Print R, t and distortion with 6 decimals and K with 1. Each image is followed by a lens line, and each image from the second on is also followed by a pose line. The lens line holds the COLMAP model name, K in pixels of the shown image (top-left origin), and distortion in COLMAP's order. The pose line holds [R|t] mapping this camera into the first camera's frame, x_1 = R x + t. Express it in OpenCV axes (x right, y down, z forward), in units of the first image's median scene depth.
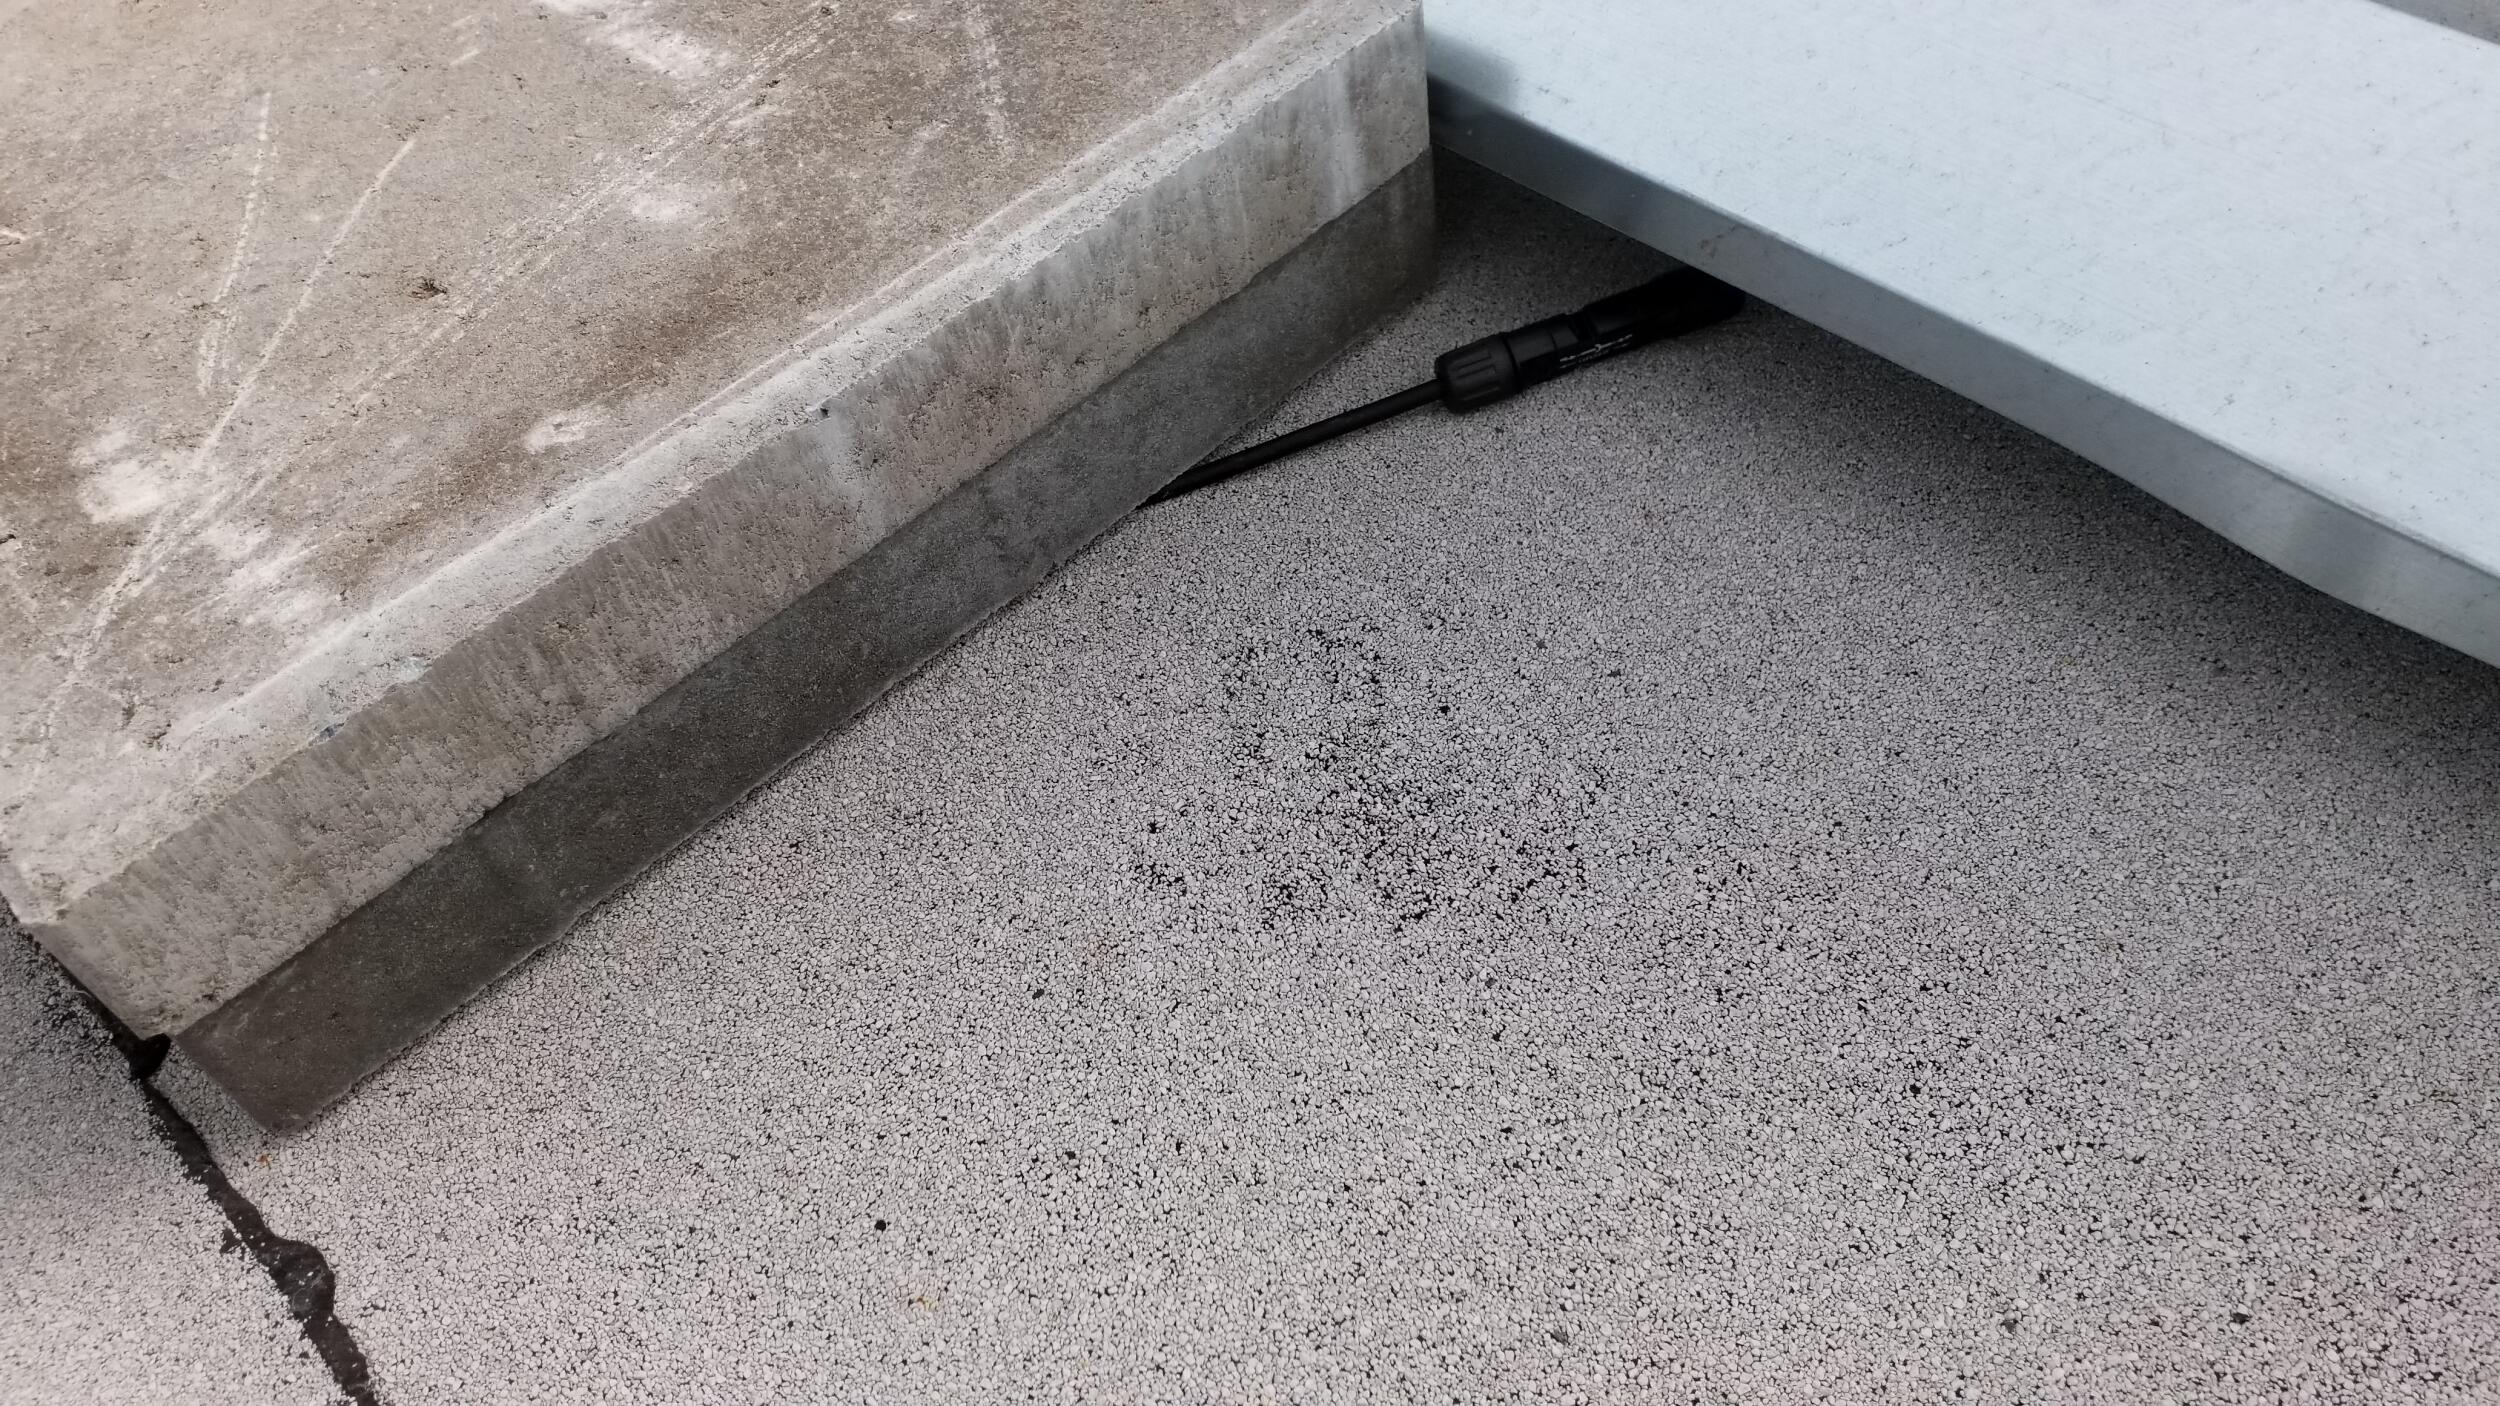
lens RADIAL K [[2031.8, 0, 1060.4], [0, 2031.8, 749.6], [0, 0, 1]] dist [0.097968, -0.111833]
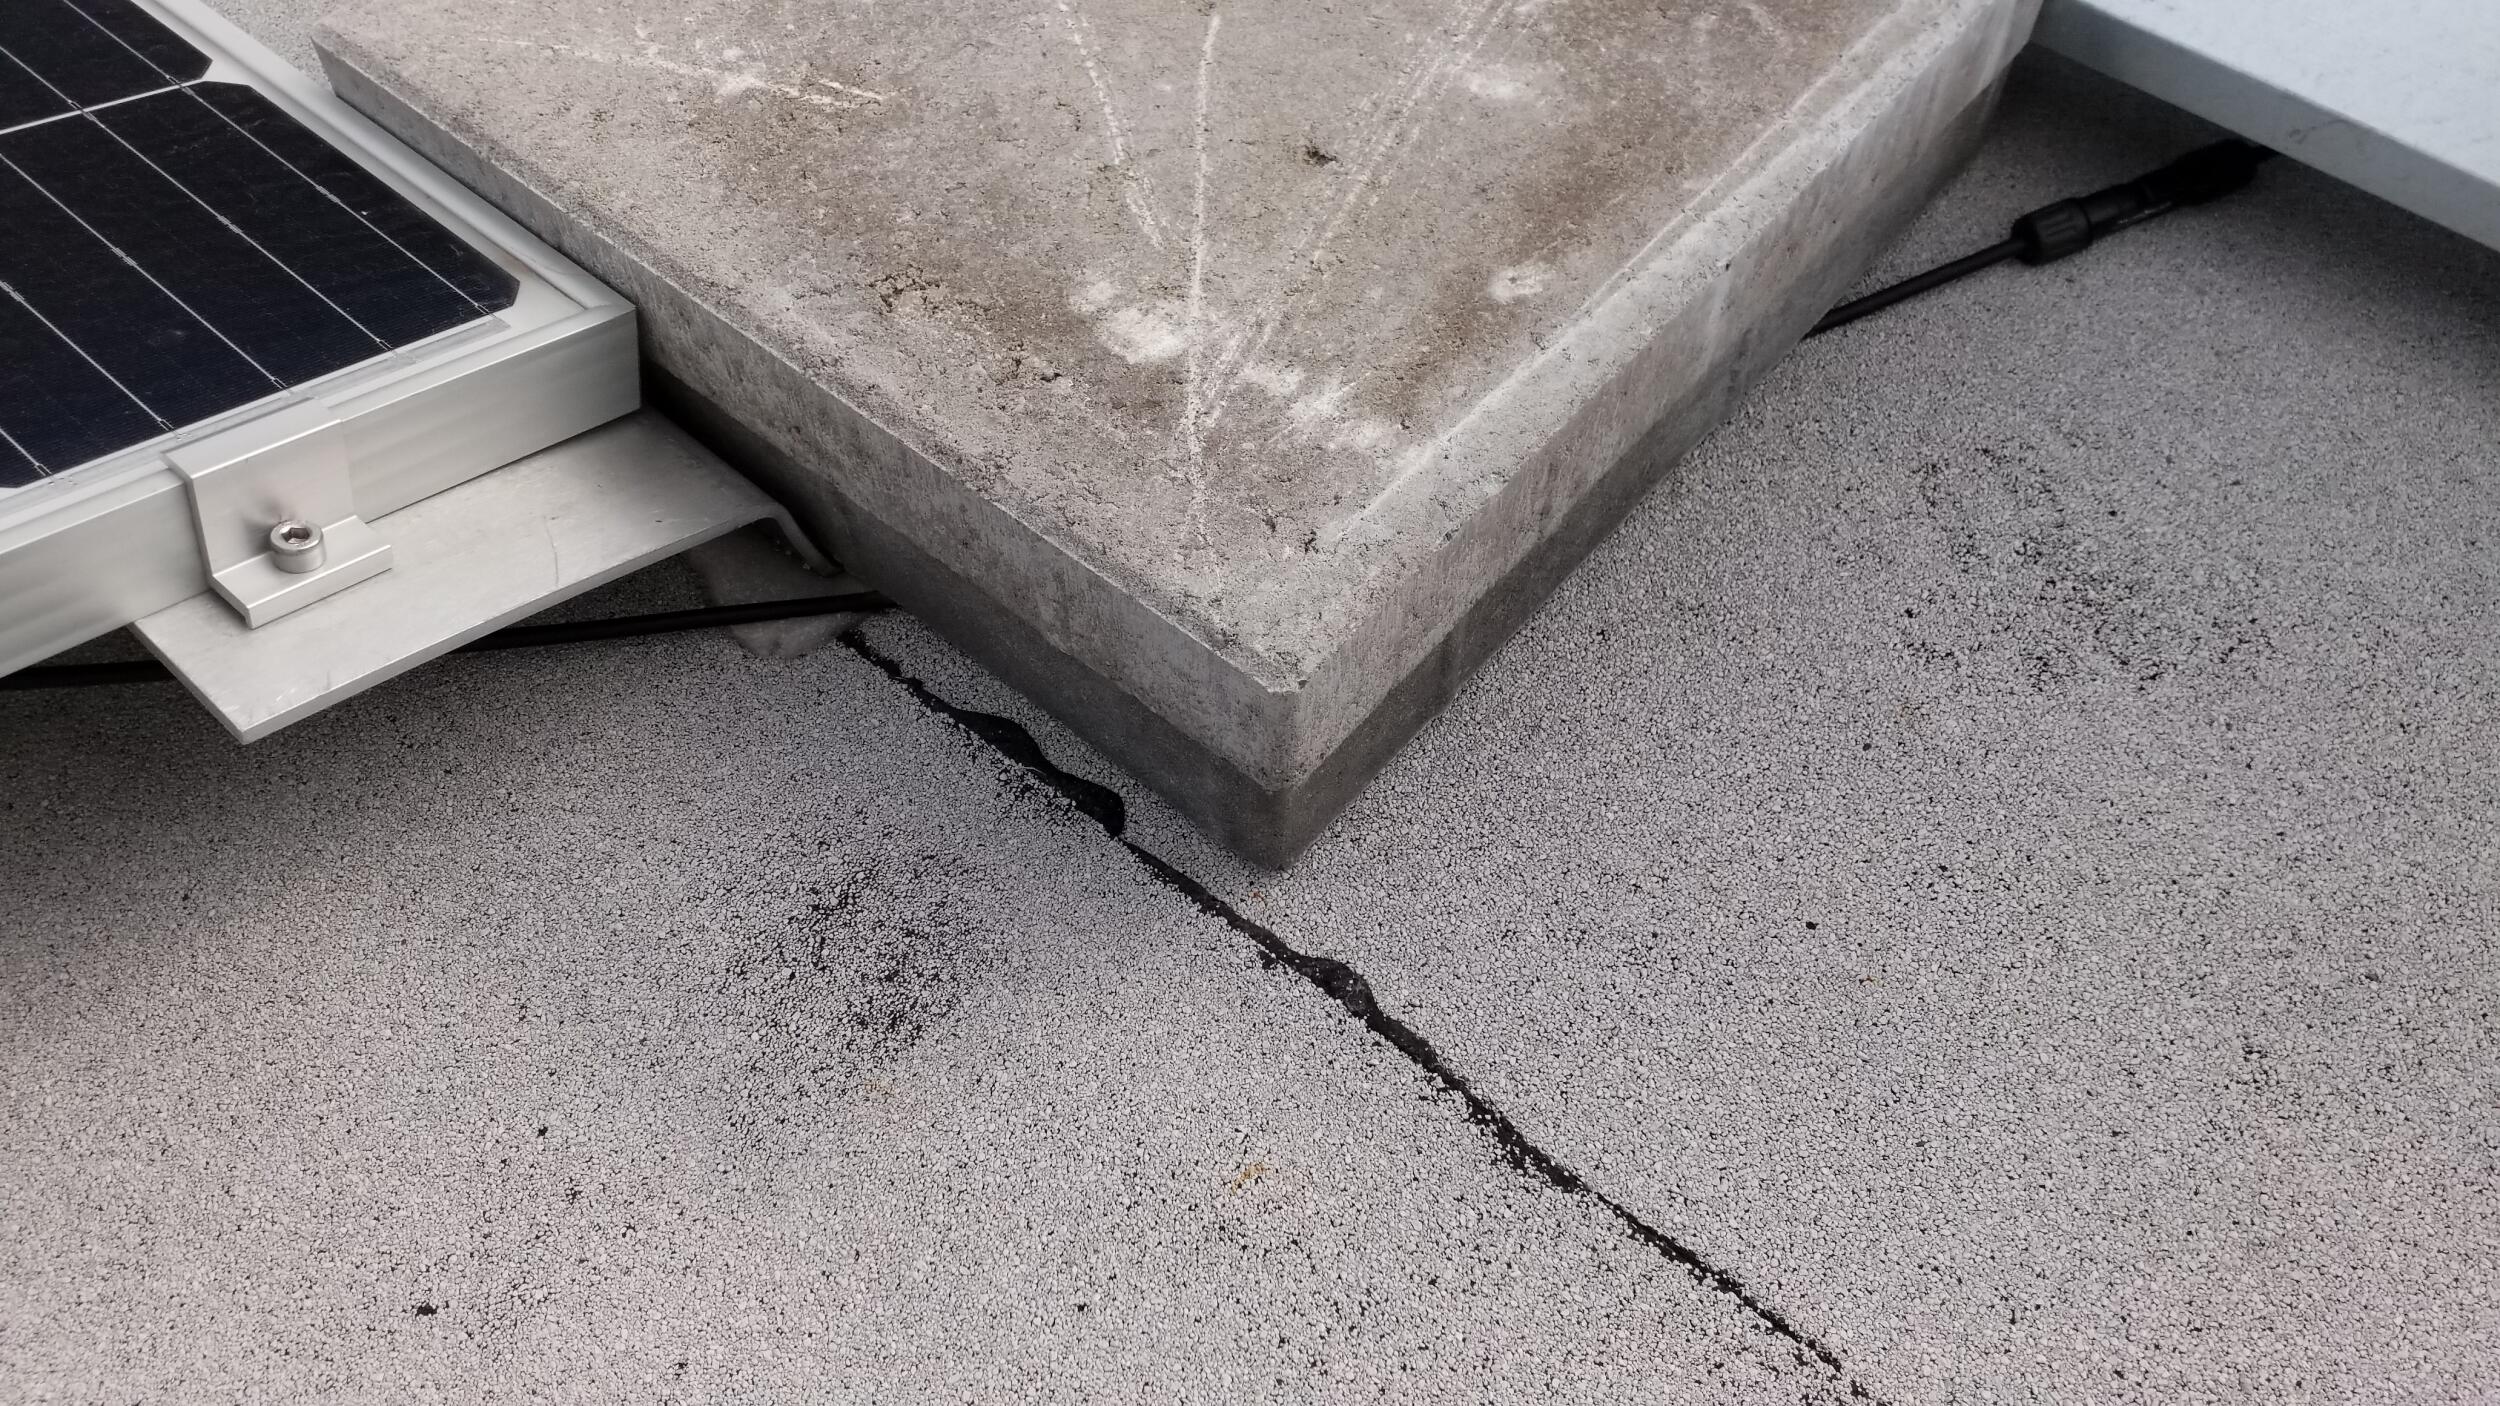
lens RADIAL K [[2031.8, 0, 1187.0], [0, 2031.8, 758.1], [0, 0, 1]] dist [0.097968, -0.111833]
pose [[0.986329, -0.026636, 0.162622, -0.616666], [0.012810, 0.996258, 0.085479, 0.014870], [-0.164290, -0.082227, 0.982979, -0.159327]]
